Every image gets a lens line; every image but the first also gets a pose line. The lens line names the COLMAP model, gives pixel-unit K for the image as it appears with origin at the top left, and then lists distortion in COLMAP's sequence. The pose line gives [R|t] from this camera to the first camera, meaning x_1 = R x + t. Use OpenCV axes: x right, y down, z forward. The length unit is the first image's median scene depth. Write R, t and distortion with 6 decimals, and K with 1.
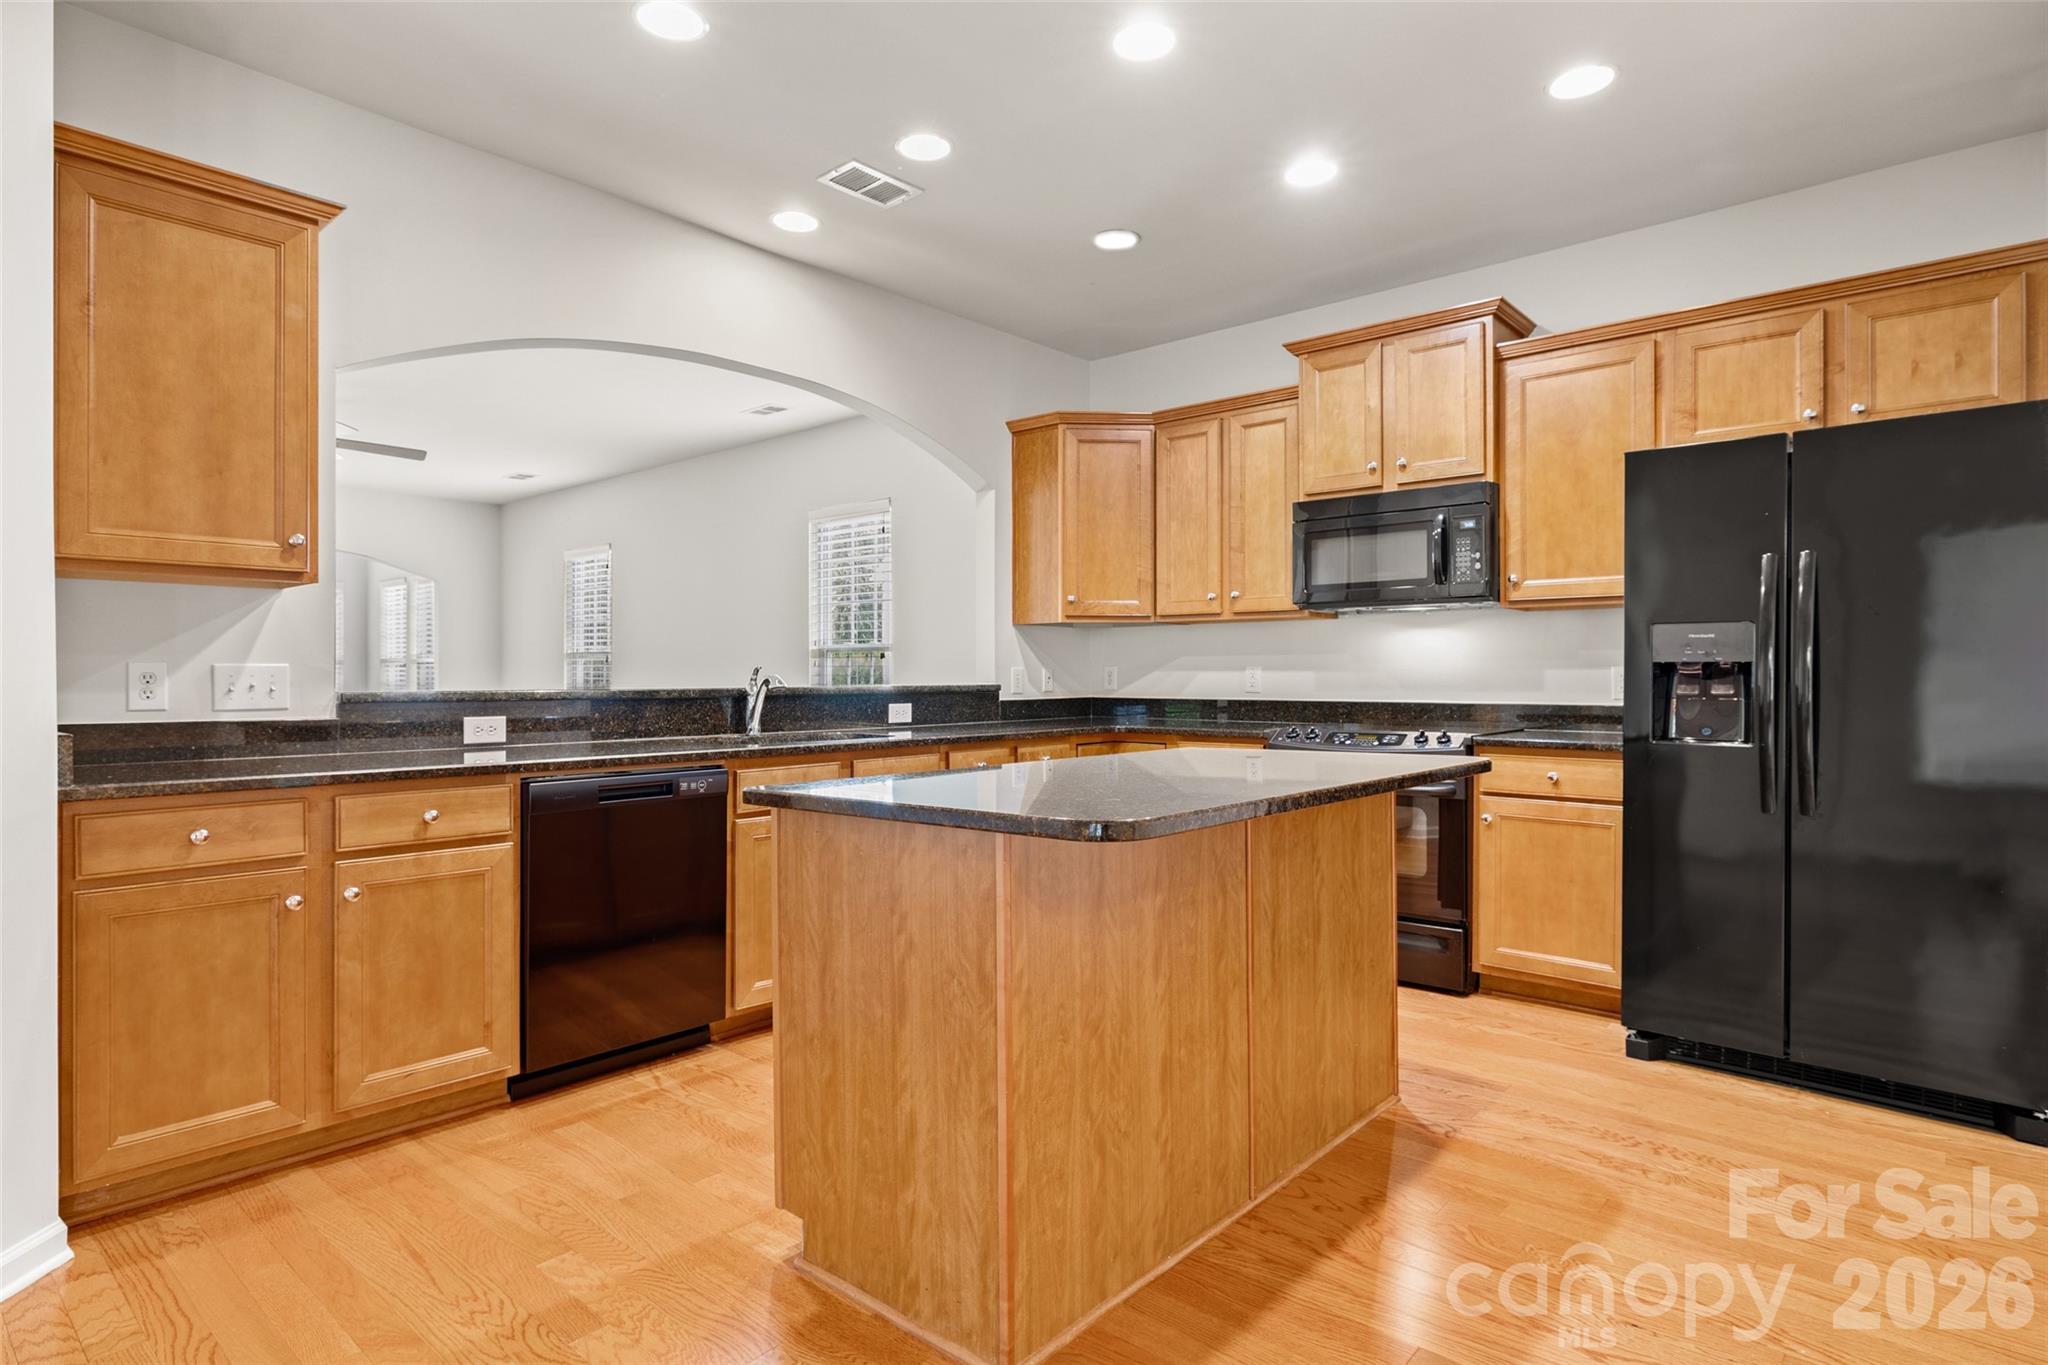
lens RADIAL K [[1086.7, 0, 1018.8], [0, 1086.7, 679.5], [0, 0, 1]] dist [-0.005332, 0.000797]
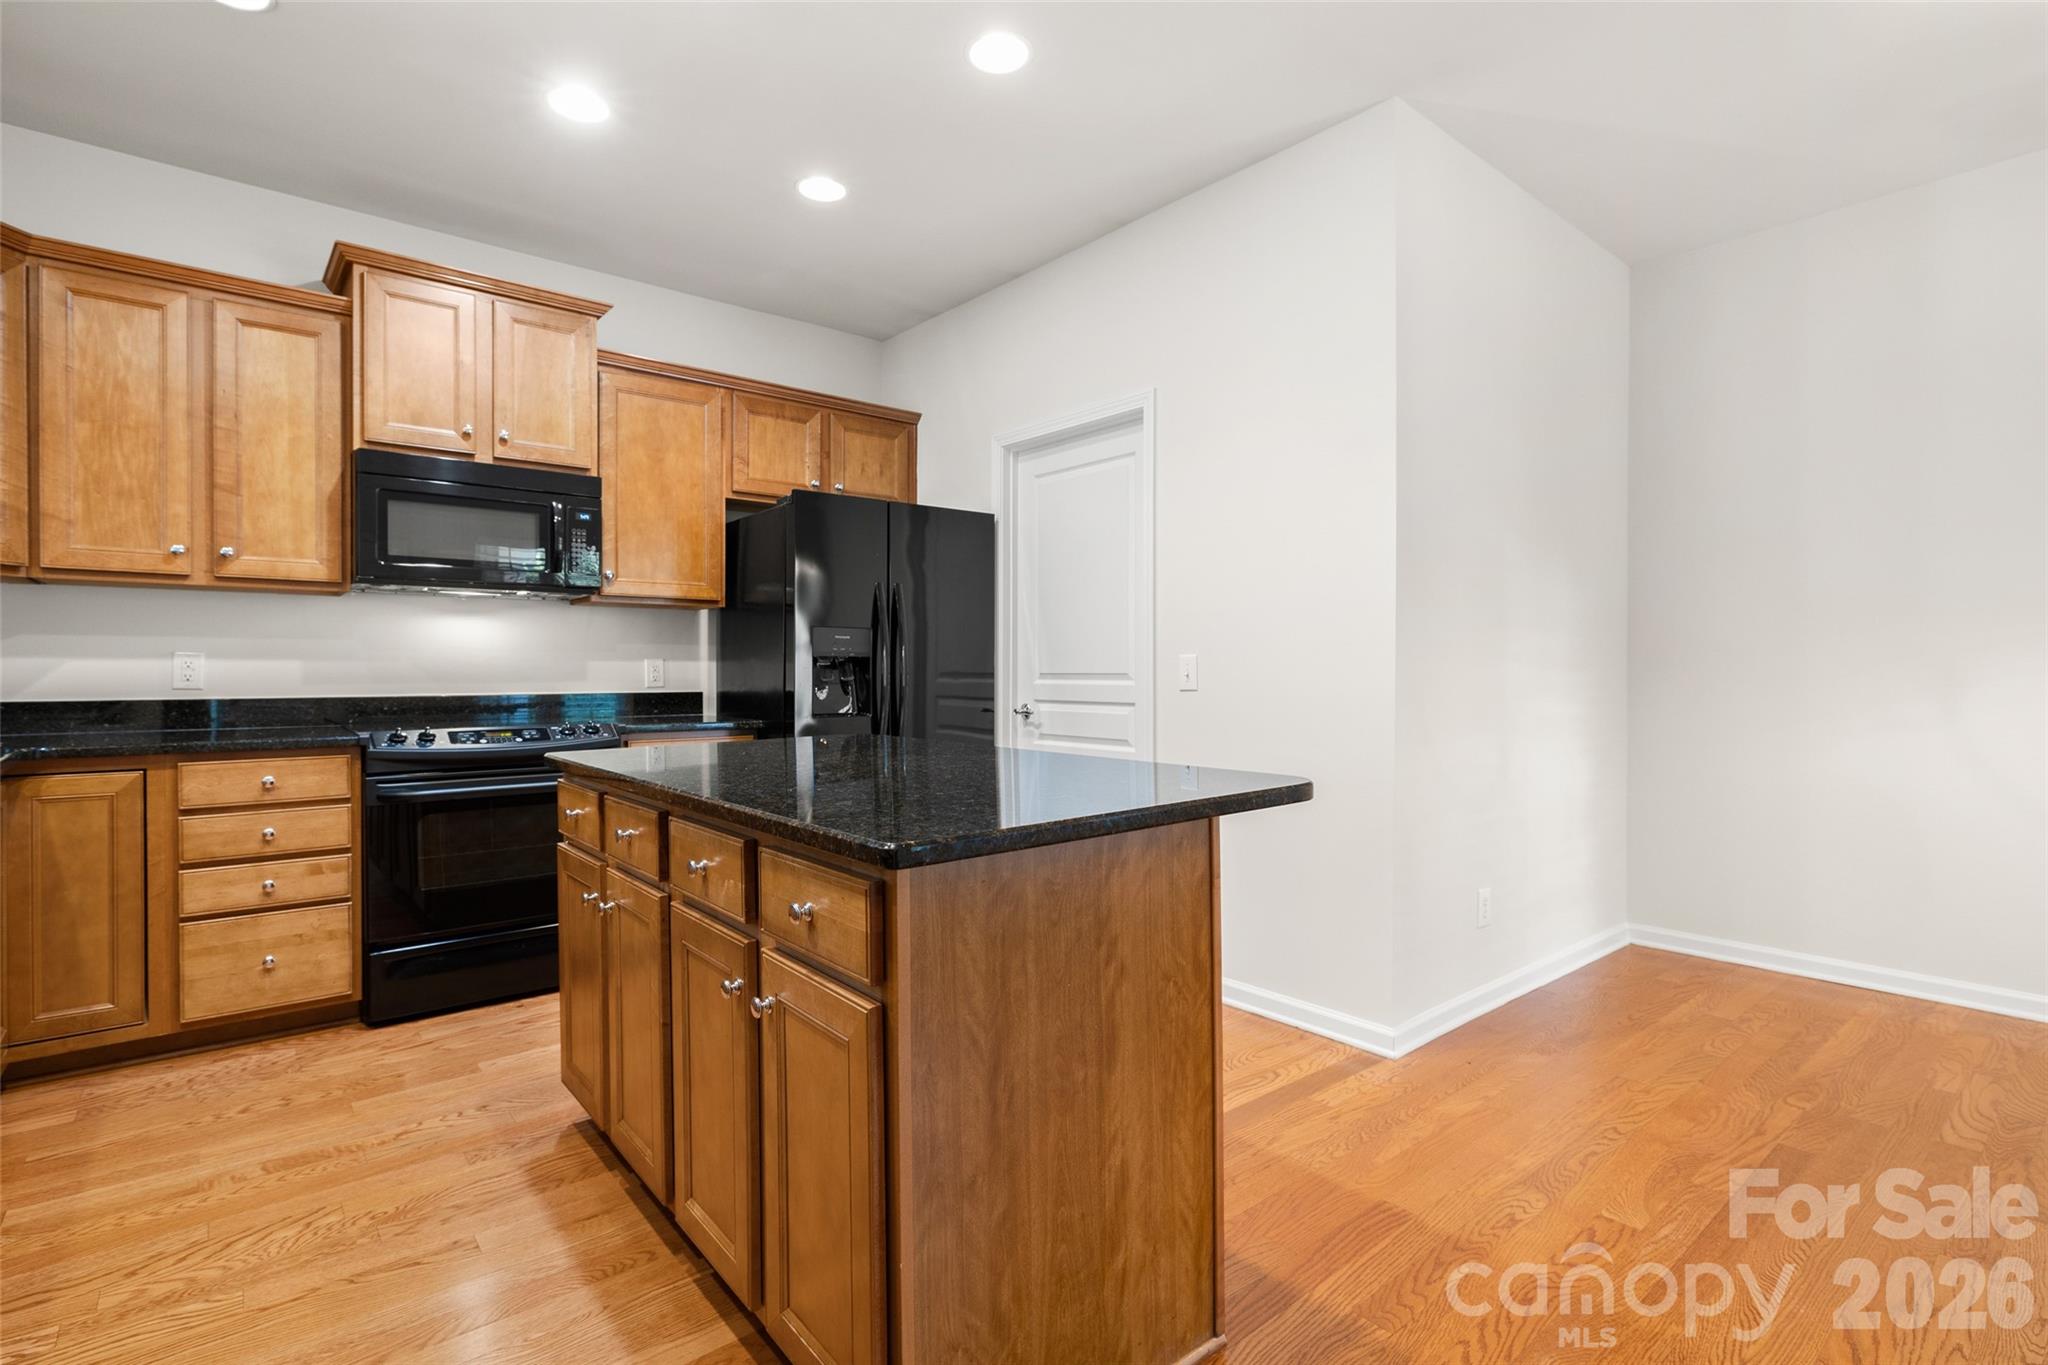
lens RADIAL K [[973.1, 0, 1022.4], [0, 973.1, 676.6], [0, 0, 1]] dist [-0.003988, 0.002130]
pose [[0.153065, -0.006714, 0.988193, -0.499077], [0.002329, 0.999977, 0.006433, 0.001633], [-0.988213, 0.001317, 0.153077, 0.543461]]
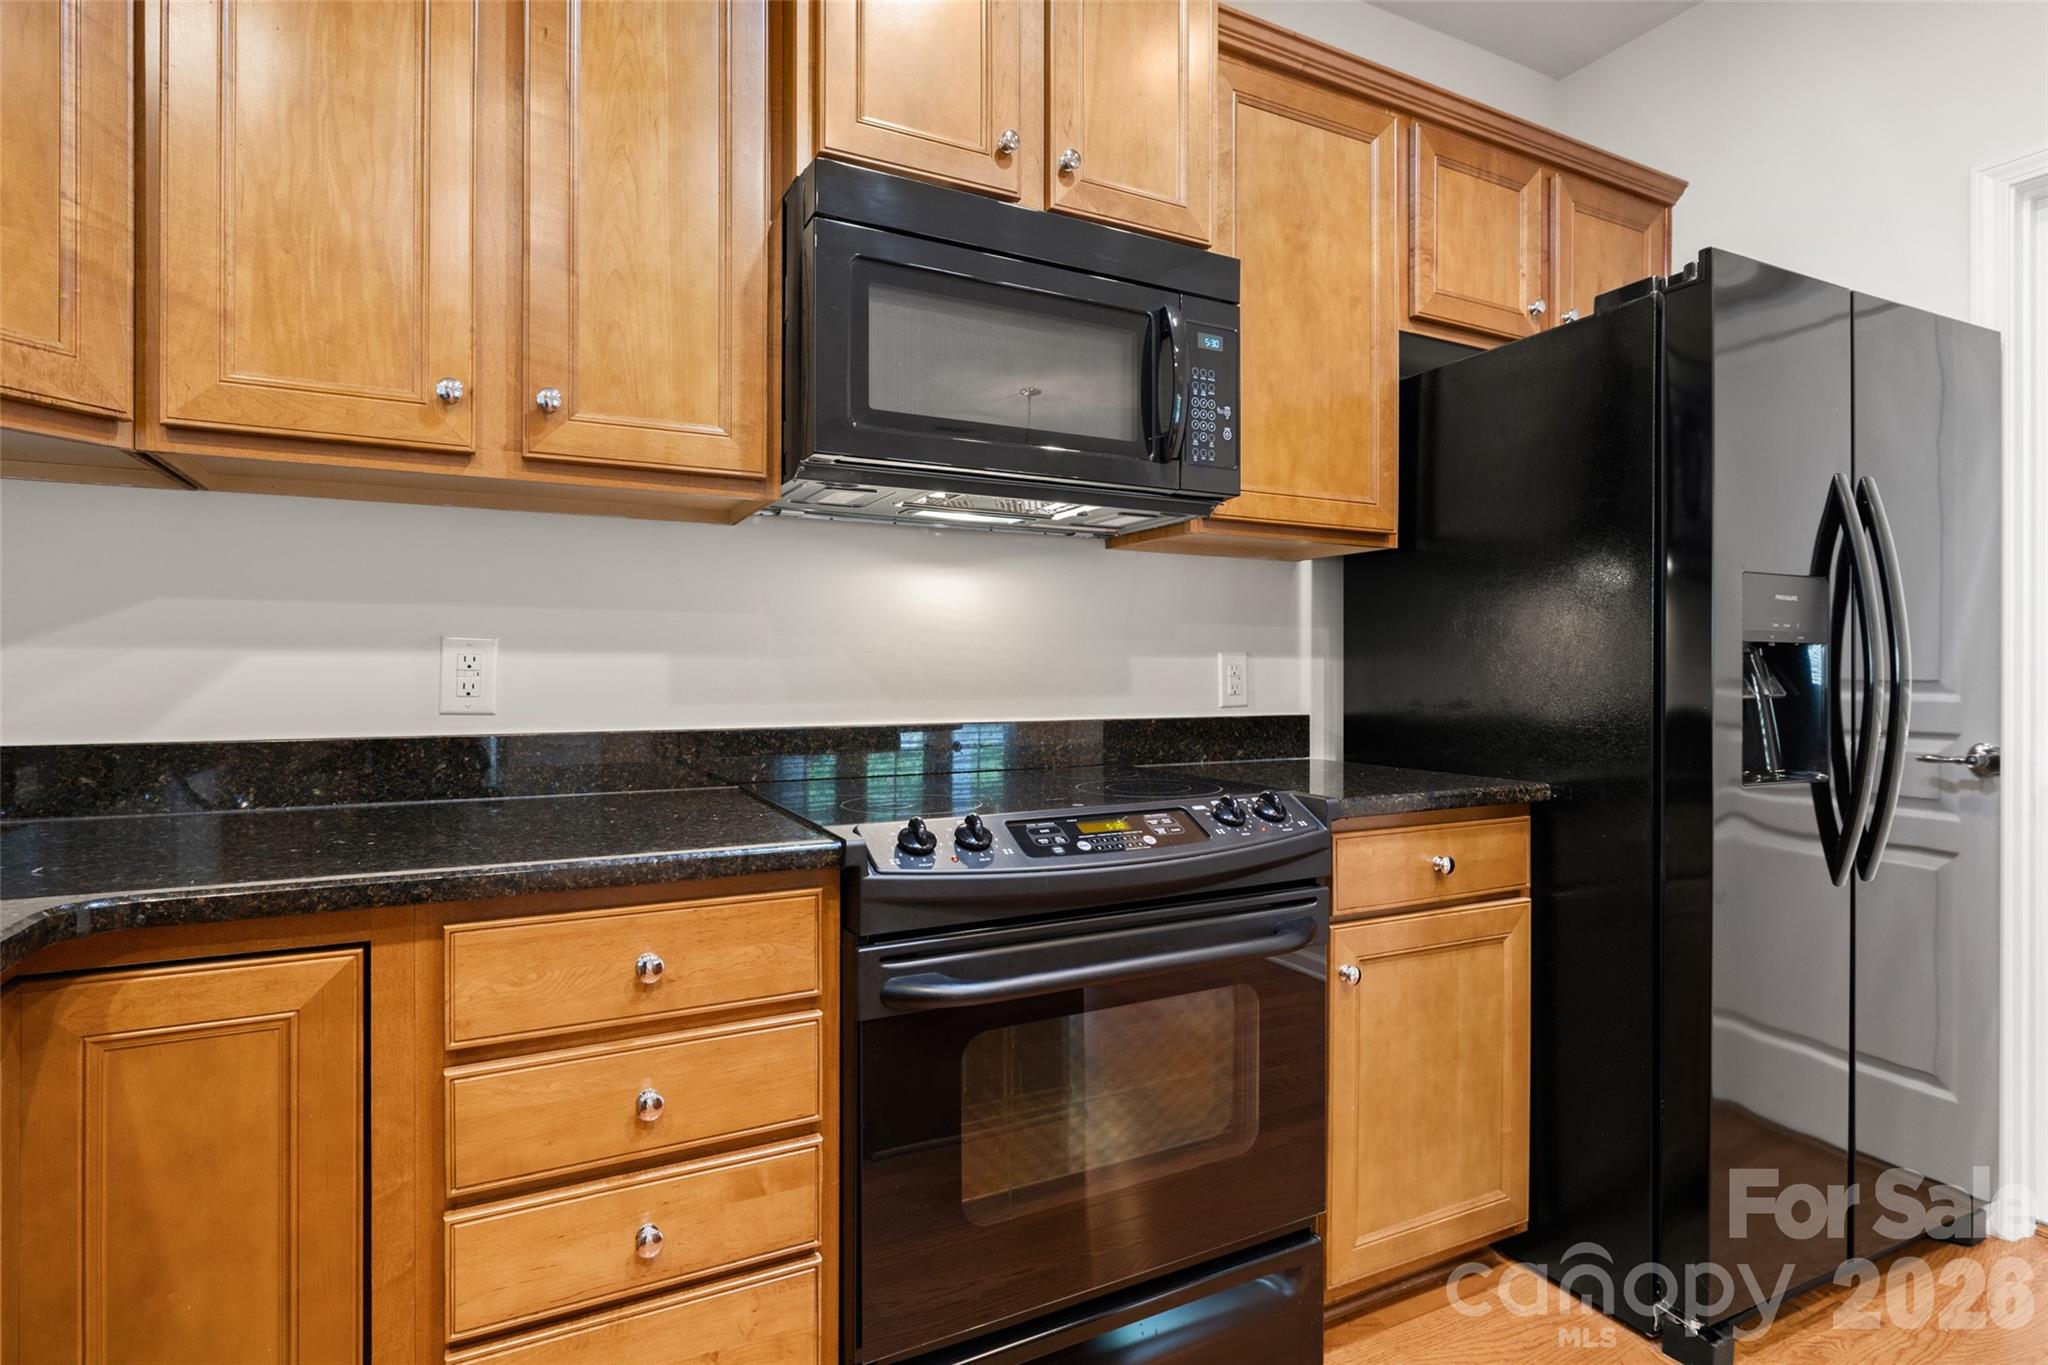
lens RADIAL K [[1033.3, 0, 1027.3], [0, 1033.3, 669.8], [0, 0, 1]] dist [-0.001920, -0.000091]
pose [[0.359617, 0.003650, 0.933093, -0.035644], [0.003045, 0.999982, -0.005085, 0.000414], [-0.933095, 0.004670, 0.359599, 1.085295]]
